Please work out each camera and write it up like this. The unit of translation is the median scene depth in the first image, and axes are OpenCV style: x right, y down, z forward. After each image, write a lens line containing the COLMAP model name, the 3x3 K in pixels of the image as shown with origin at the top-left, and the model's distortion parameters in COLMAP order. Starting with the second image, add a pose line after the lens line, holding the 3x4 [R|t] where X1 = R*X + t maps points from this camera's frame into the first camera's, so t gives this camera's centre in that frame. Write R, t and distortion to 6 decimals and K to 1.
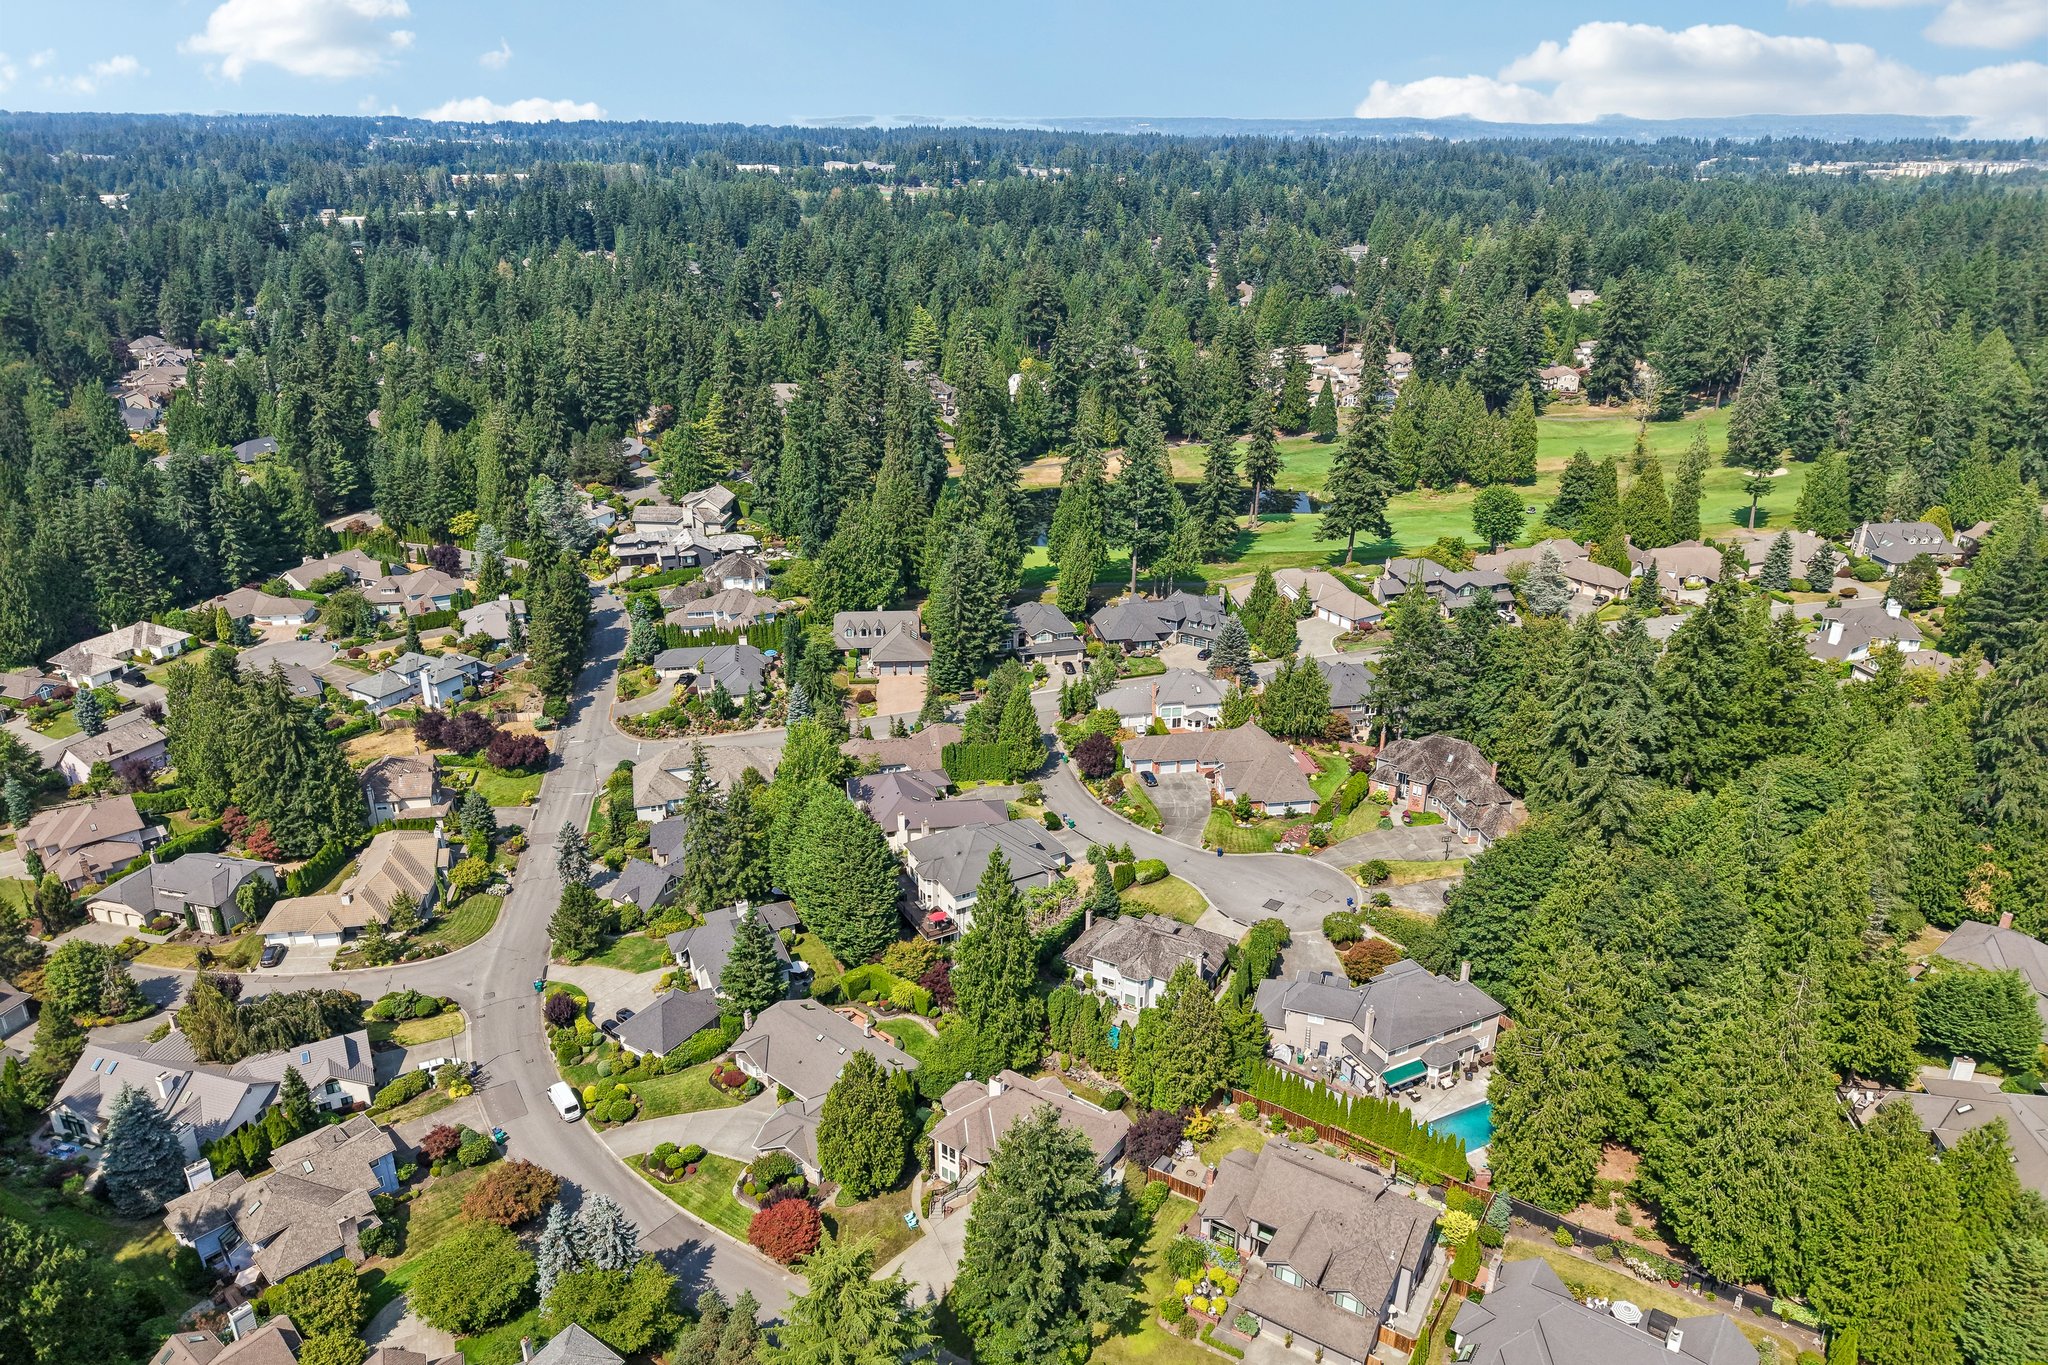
lens RADIAL K [[1369.0, 0, 1025.1], [0, 1369.0, 675.6], [0, 0, 1]] dist [0.033385, -0.039139]
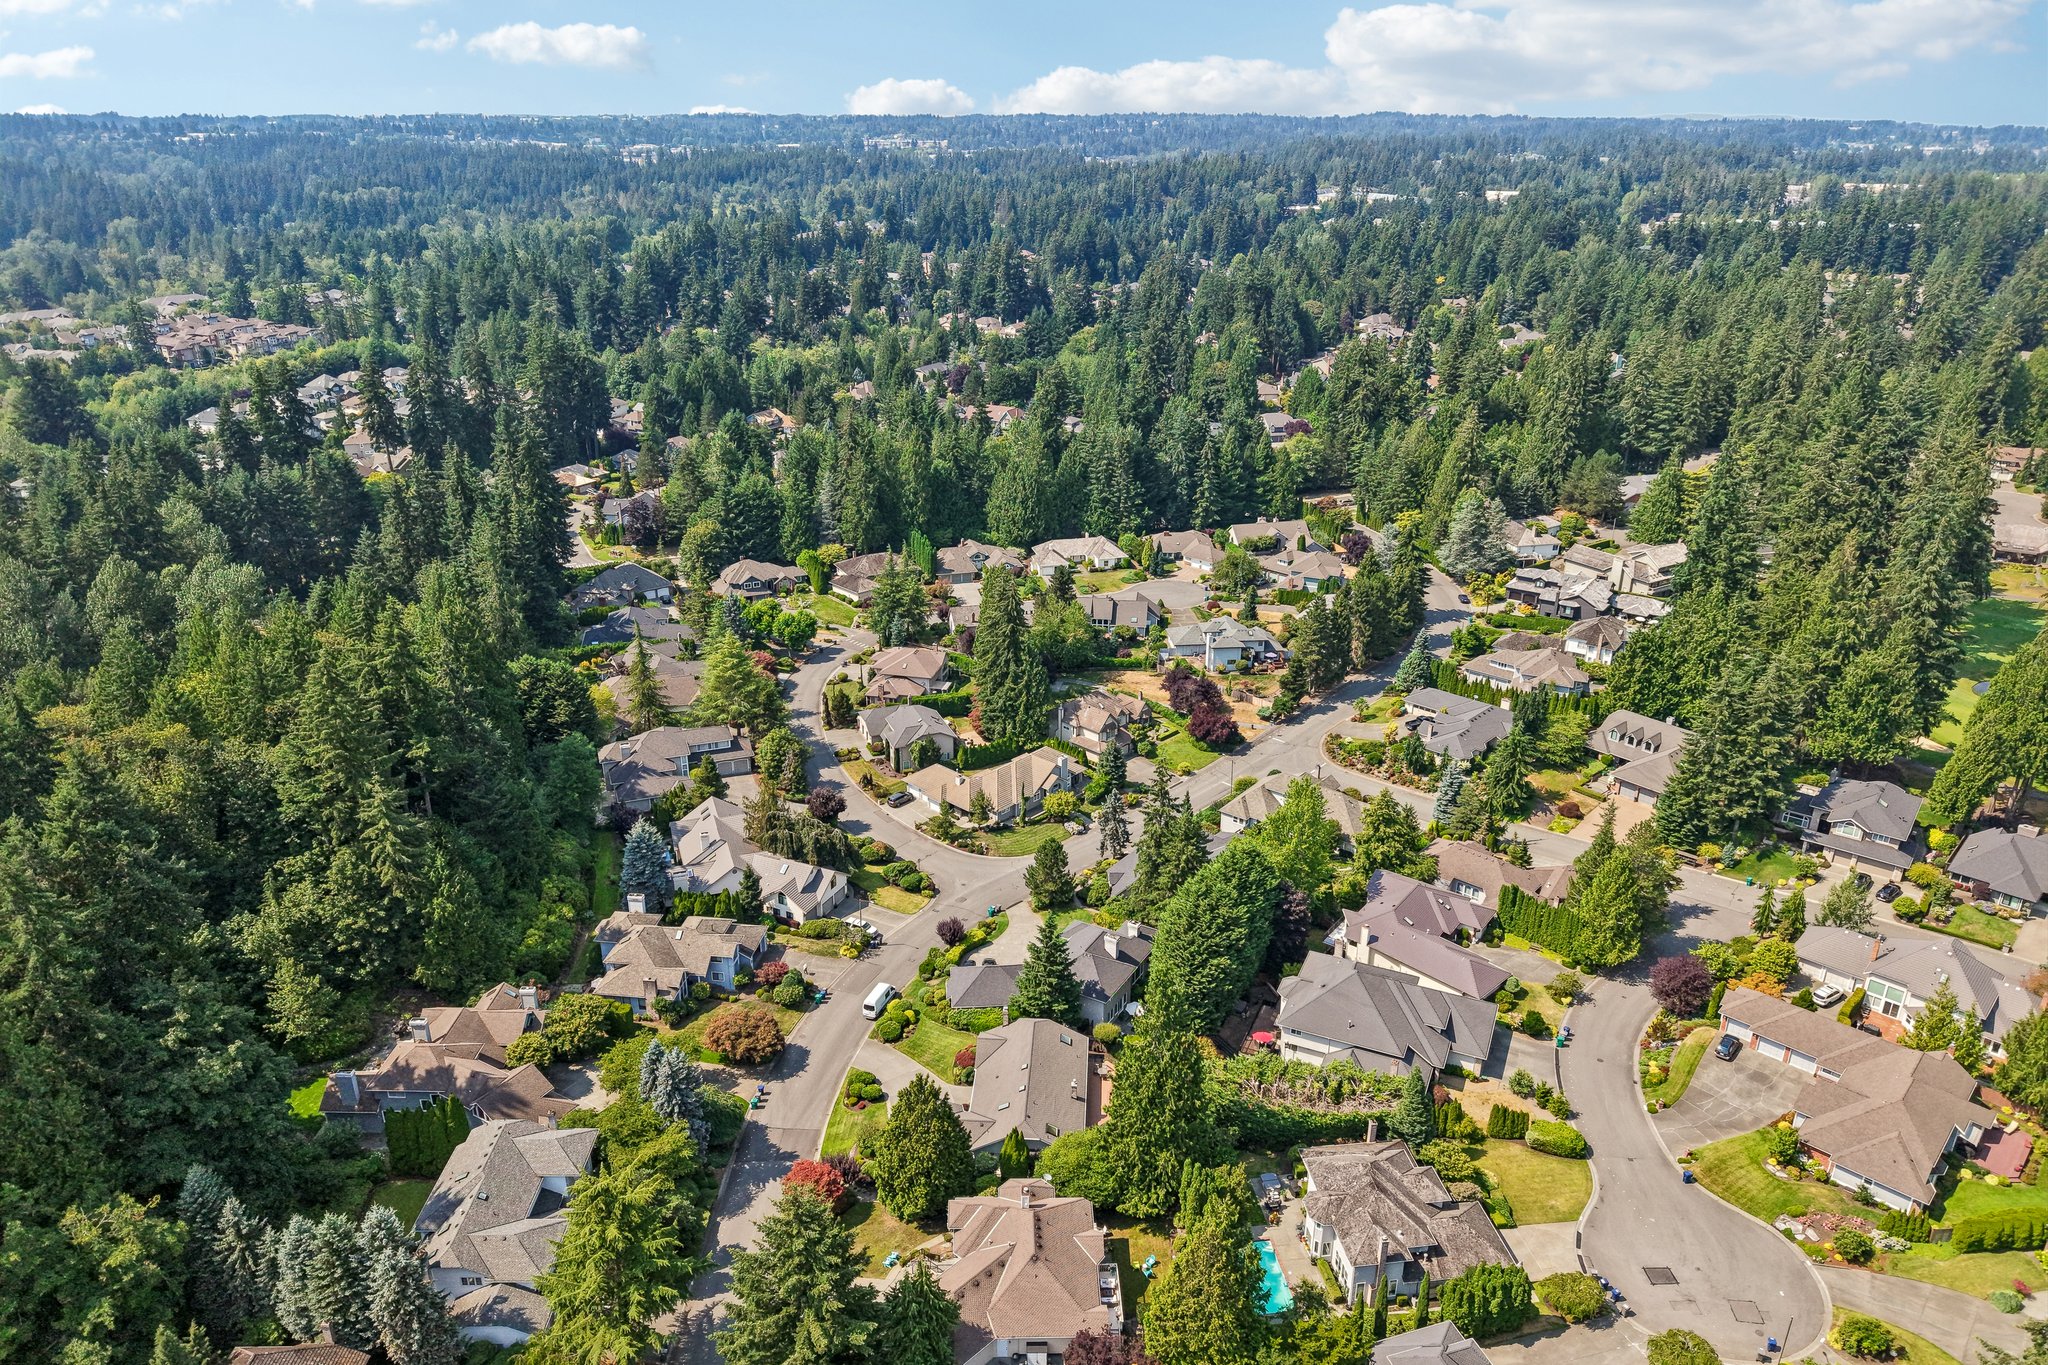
lens RADIAL K [[1369.0, 0, 1028.3], [0, 1369.0, 677.7], [0, 0, 1]] dist [0.033385, -0.039139]
pose [[0.583656, 0.300922, -0.754183, 0.298926], [-0.302403, 0.942536, 0.142048, -0.079712], [0.753590, 0.145160, 0.641117, 0.205544]]
